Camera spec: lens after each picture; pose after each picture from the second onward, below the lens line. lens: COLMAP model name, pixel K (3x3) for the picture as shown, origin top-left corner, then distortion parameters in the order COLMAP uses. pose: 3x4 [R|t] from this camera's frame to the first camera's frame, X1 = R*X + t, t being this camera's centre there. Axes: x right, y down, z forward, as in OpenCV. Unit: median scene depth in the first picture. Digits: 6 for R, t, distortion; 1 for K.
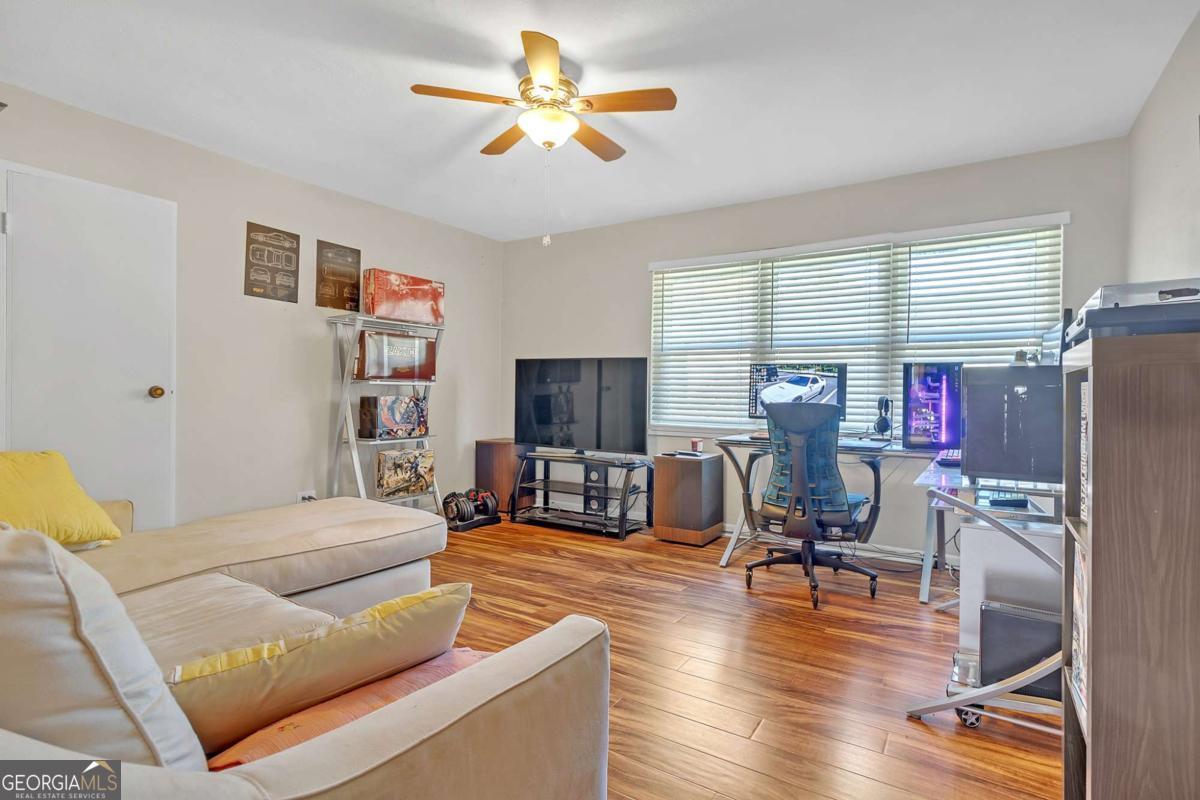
lens RADIAL K [[559.6, 0, 623.5], [0, 559.6, 383.9], [0, 0, 1]] dist [-0.002682, -0.000633]
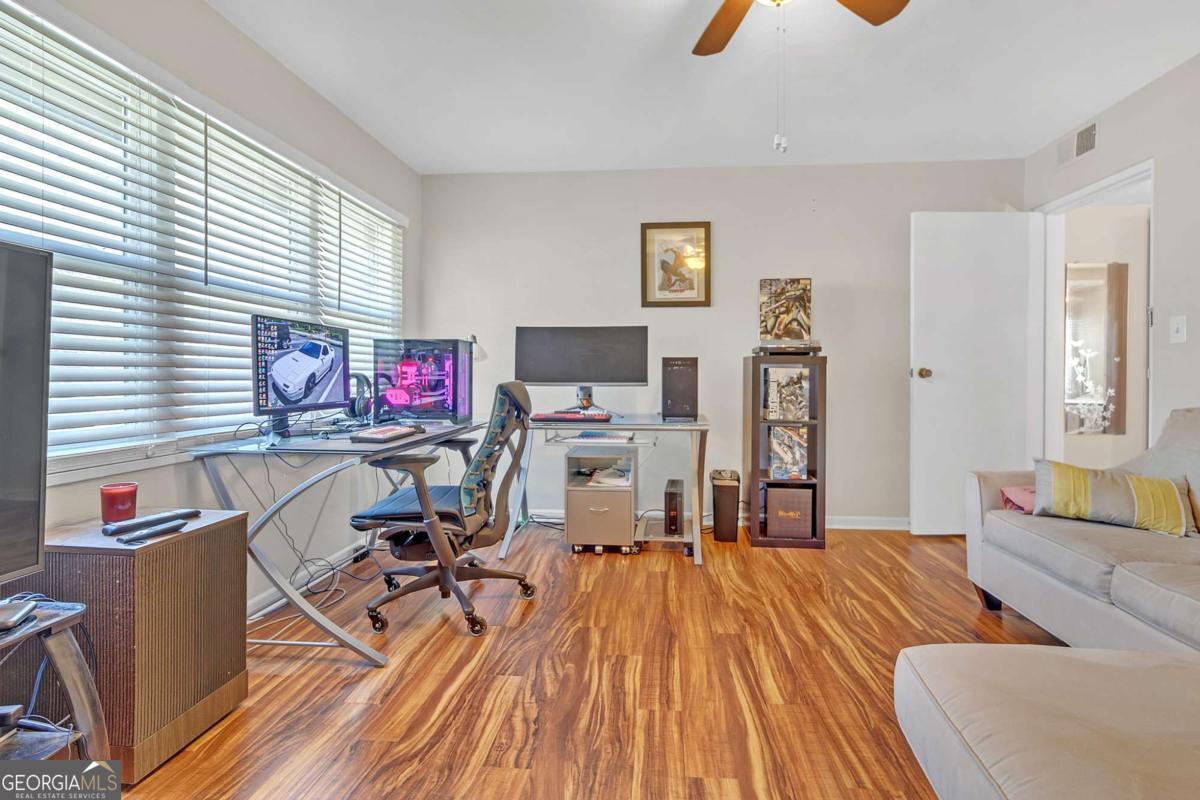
lens RADIAL K [[559.6, 0, 623.5], [0, 559.6, 383.9], [0, 0, 1]] dist [-0.002682, -0.000633]
pose [[-0.454479, -0.025113, 0.890404, -0.443430], [-0.024333, 0.999579, 0.015773, 0.015643], [-0.890425, -0.014497, -0.454898, 1.021260]]
